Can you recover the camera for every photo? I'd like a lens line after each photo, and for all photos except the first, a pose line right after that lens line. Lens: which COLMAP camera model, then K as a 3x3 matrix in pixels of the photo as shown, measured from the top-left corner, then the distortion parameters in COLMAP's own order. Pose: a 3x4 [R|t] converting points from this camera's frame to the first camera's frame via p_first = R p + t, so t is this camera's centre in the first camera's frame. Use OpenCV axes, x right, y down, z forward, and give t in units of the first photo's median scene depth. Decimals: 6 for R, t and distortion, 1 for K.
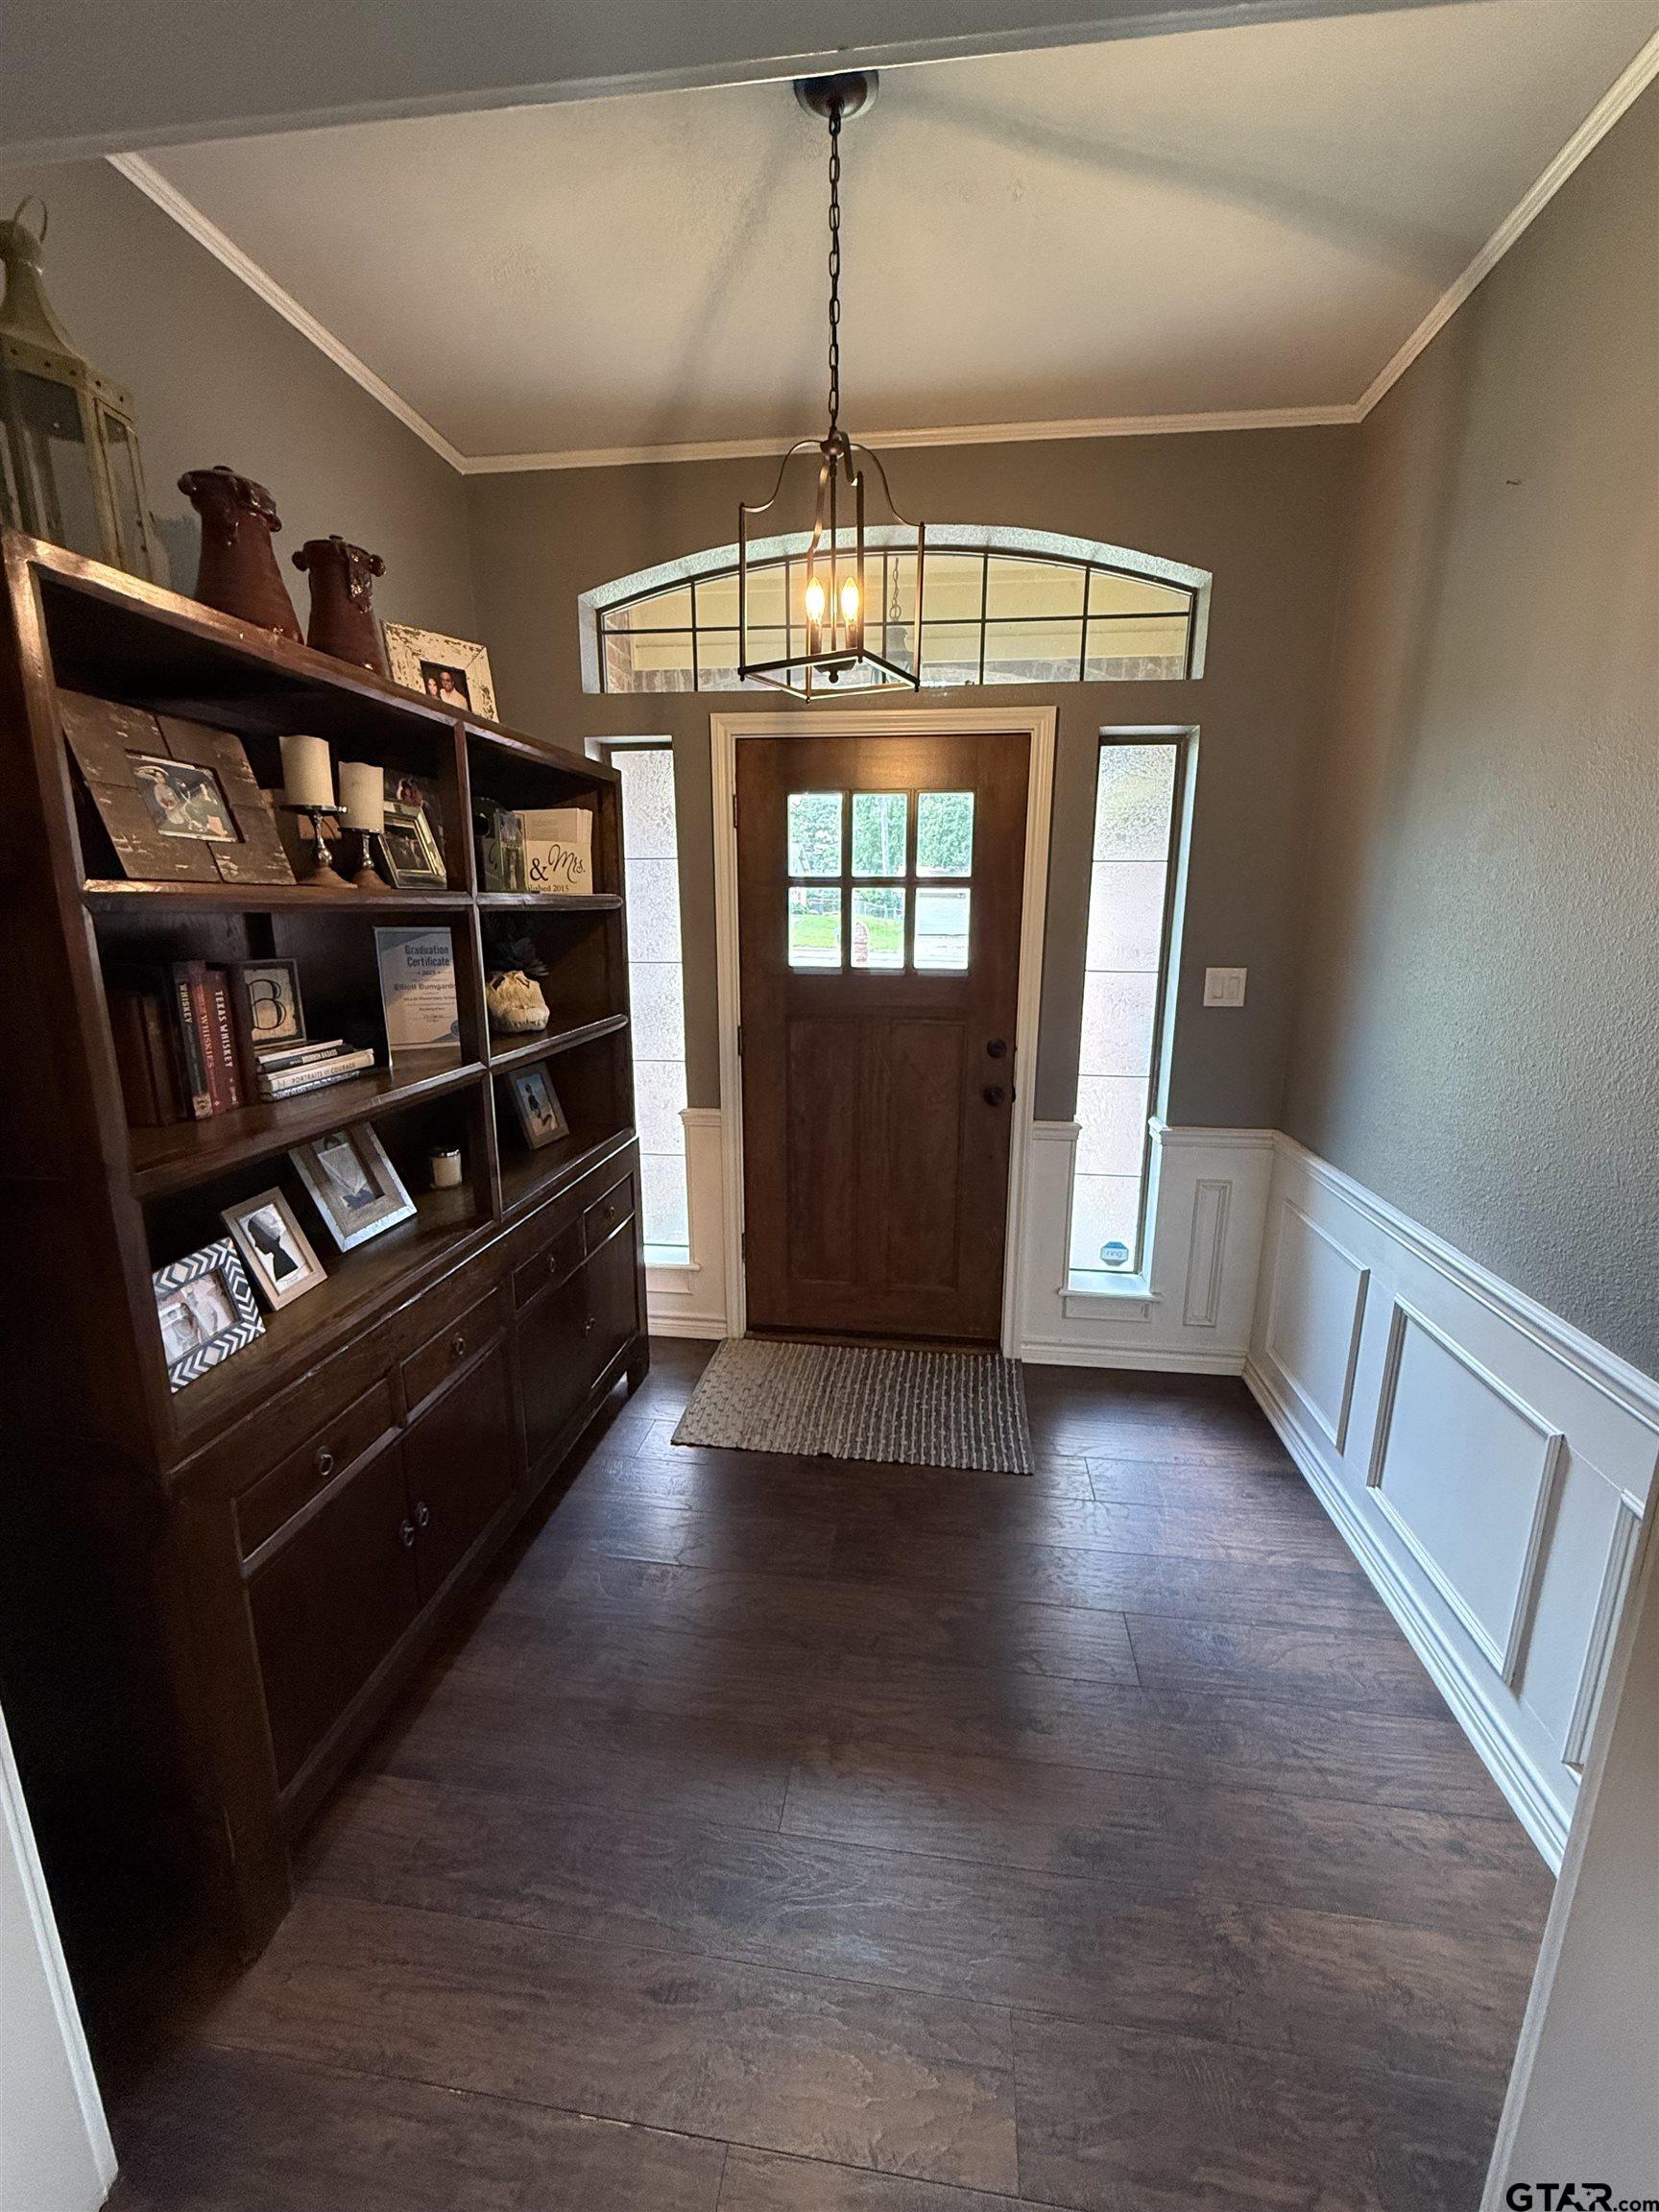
lens RADIAL K [[879.7, 0, 828.8], [0, 879.7, 1102.1], [0, 0, 1]] dist [-0.001483, 0.000262]
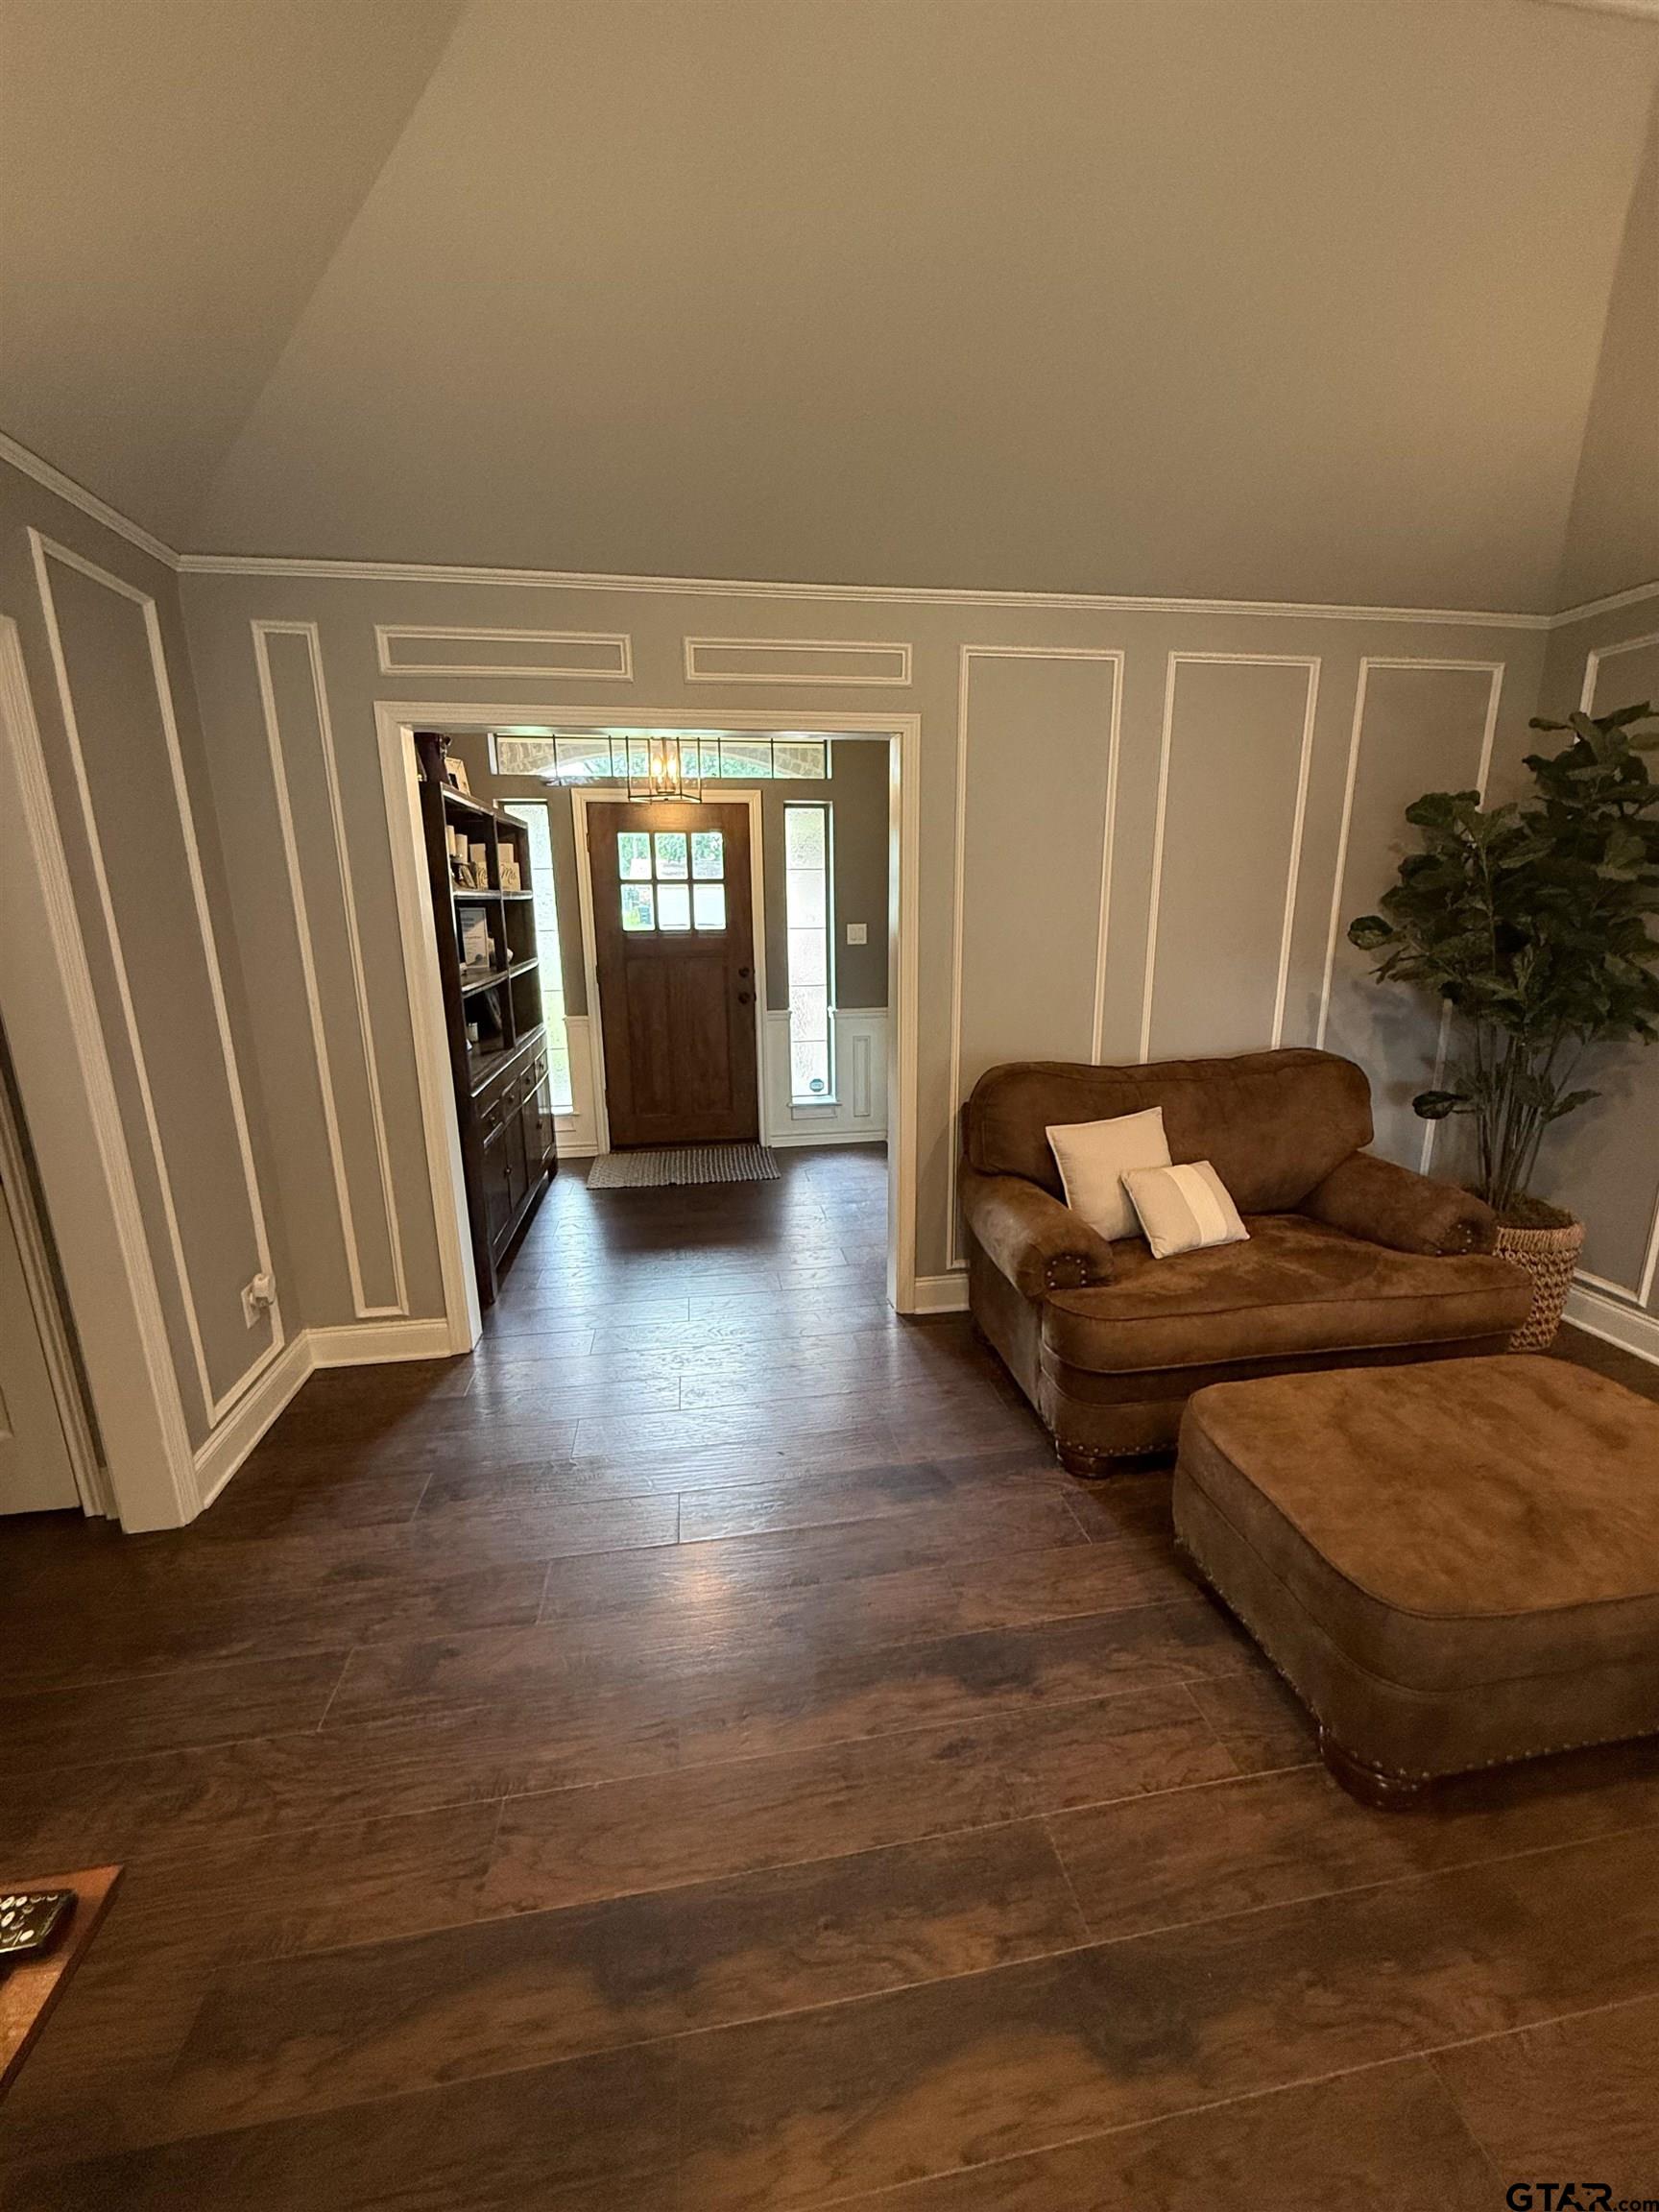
lens RADIAL K [[879.7, 0, 833.7], [0, 879.7, 1101.2], [0, 0, 1]] dist [-0.001483, 0.000262]
pose [[0.954864, -0.080304, 0.285982, -0.177861], [0.077905, 0.996765, 0.019773, 0.187329], [-0.286644, 0.003399, 0.958031, -0.814954]]
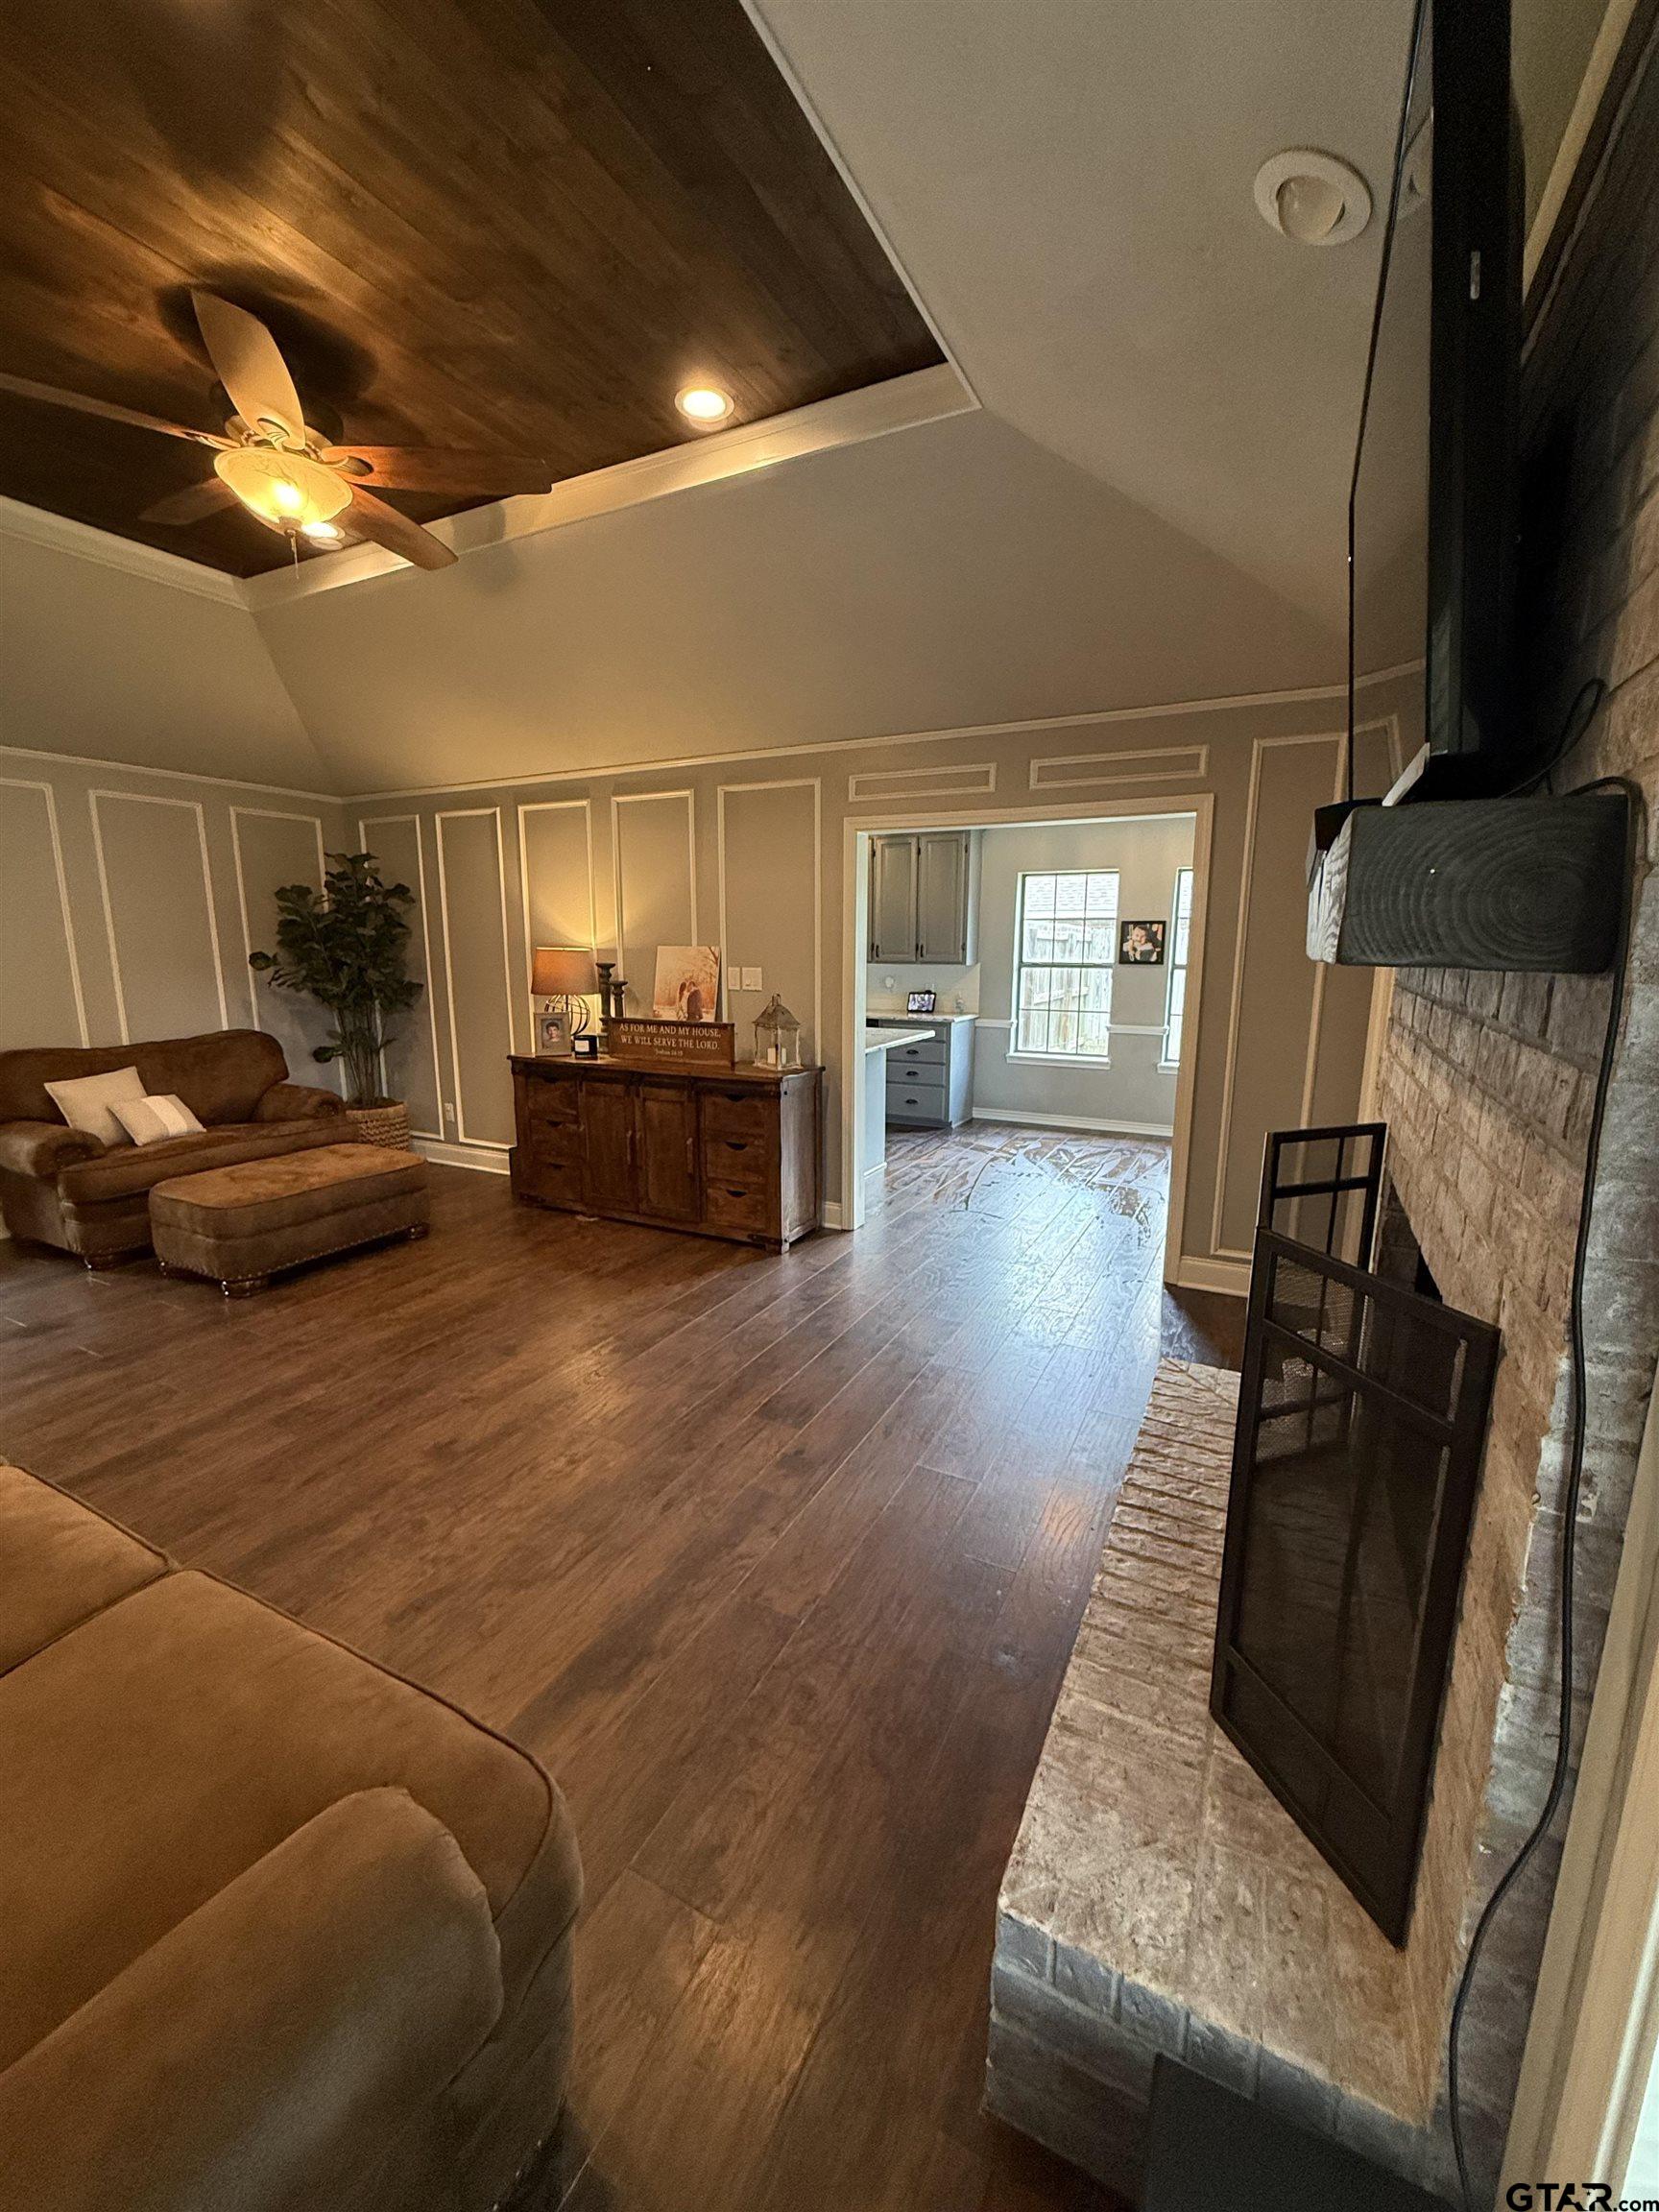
lens RADIAL K [[879.7, 0, 834.1], [0, 879.7, 1097.6], [0, 0, 1]] dist [-0.001483, 0.000262]
pose [[0.326795, -0.166411, 0.930329, -0.640101], [0.202133, 0.973905, 0.103202, 0.391763], [-0.923227, 0.154324, 0.351905, -1.724476]]
